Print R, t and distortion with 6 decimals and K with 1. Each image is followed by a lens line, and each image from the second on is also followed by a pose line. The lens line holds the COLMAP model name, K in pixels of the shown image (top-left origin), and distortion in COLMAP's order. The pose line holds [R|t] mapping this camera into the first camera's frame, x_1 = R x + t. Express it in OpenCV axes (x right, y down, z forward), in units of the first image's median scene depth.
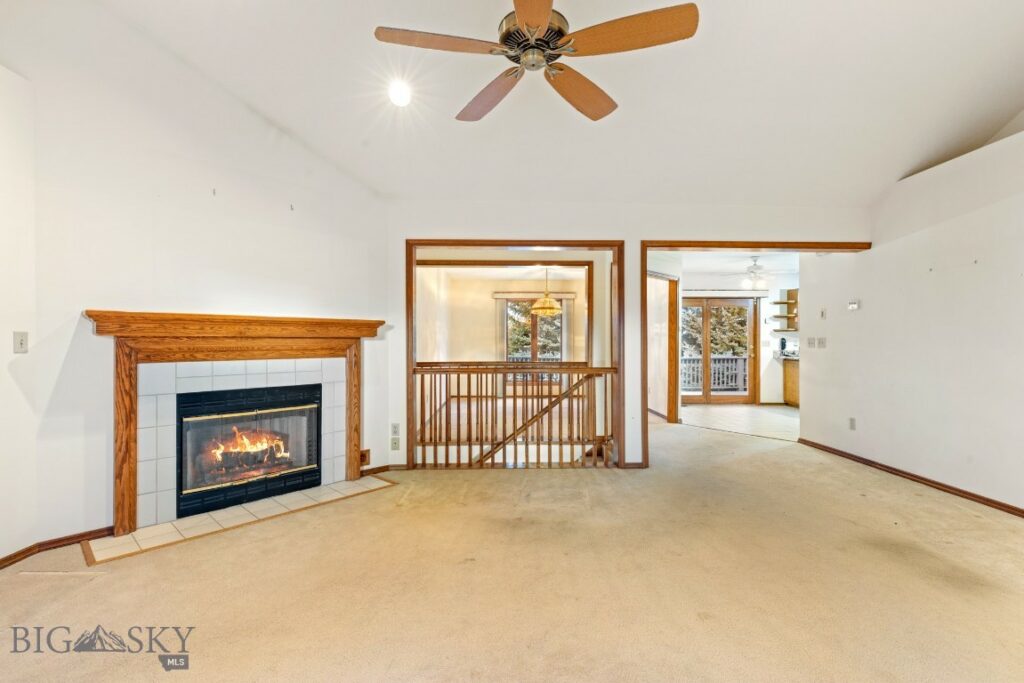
lens RADIAL K [[459.9, 0, 512.0], [0, 459.9, 341.5], [0, 0, 1]] dist [0.009375, -0.000101]
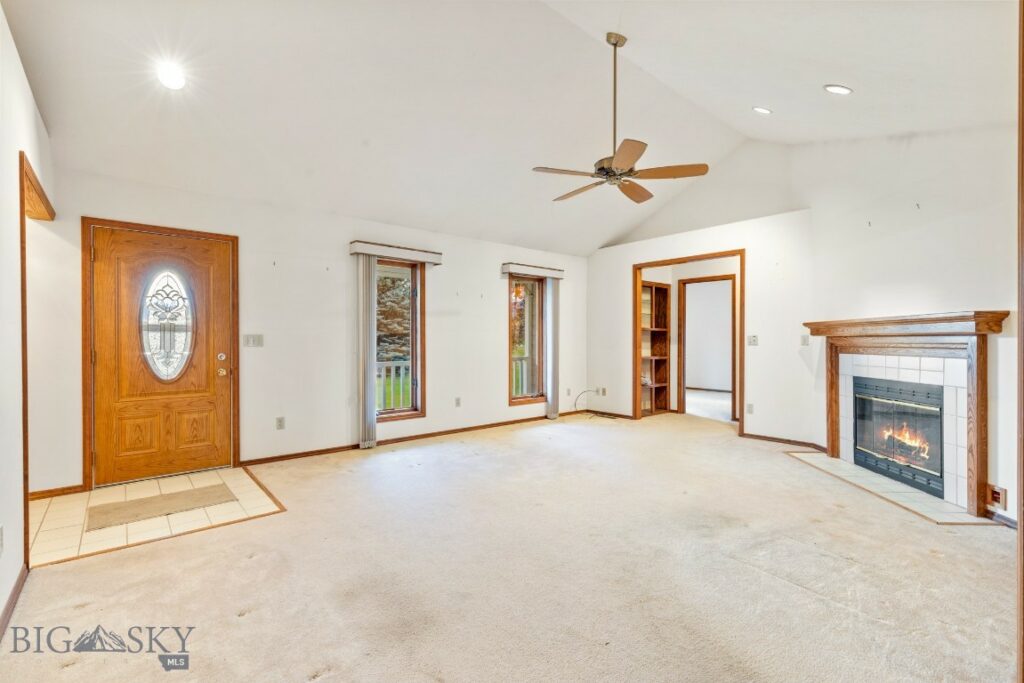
lens RADIAL K [[459.9, 0, 512.0], [0, 459.9, 341.5], [0, 0, 1]] dist [0.009375, -0.000101]
pose [[-0.776008, 0.003640, -0.630713, 0.836229], [0.003523, 0.999993, 0.001436, -0.000367], [0.630713, -0.001108, -0.776015, 1.212571]]
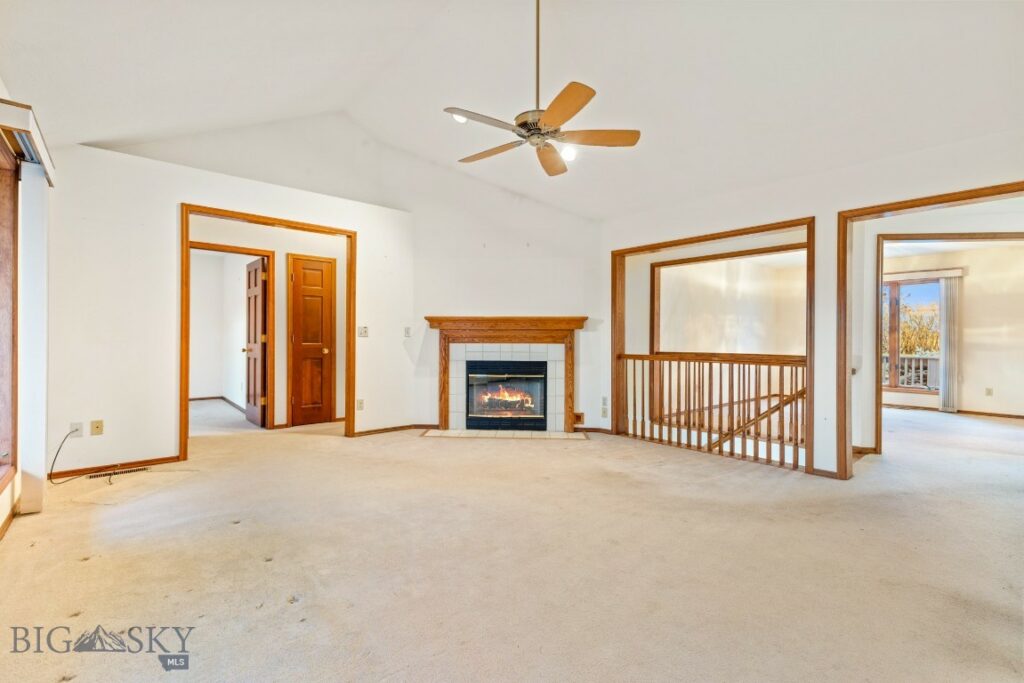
lens RADIAL K [[459.9, 0, 512.0], [0, 459.9, 341.5], [0, 0, 1]] dist [0.009375, -0.000101]
pose [[0.640347, 0.011990, -0.767992, 0.656565], [-0.004381, 0.999919, 0.011957, 0.012464], [0.768073, -0.004292, 0.640348, -0.018119]]
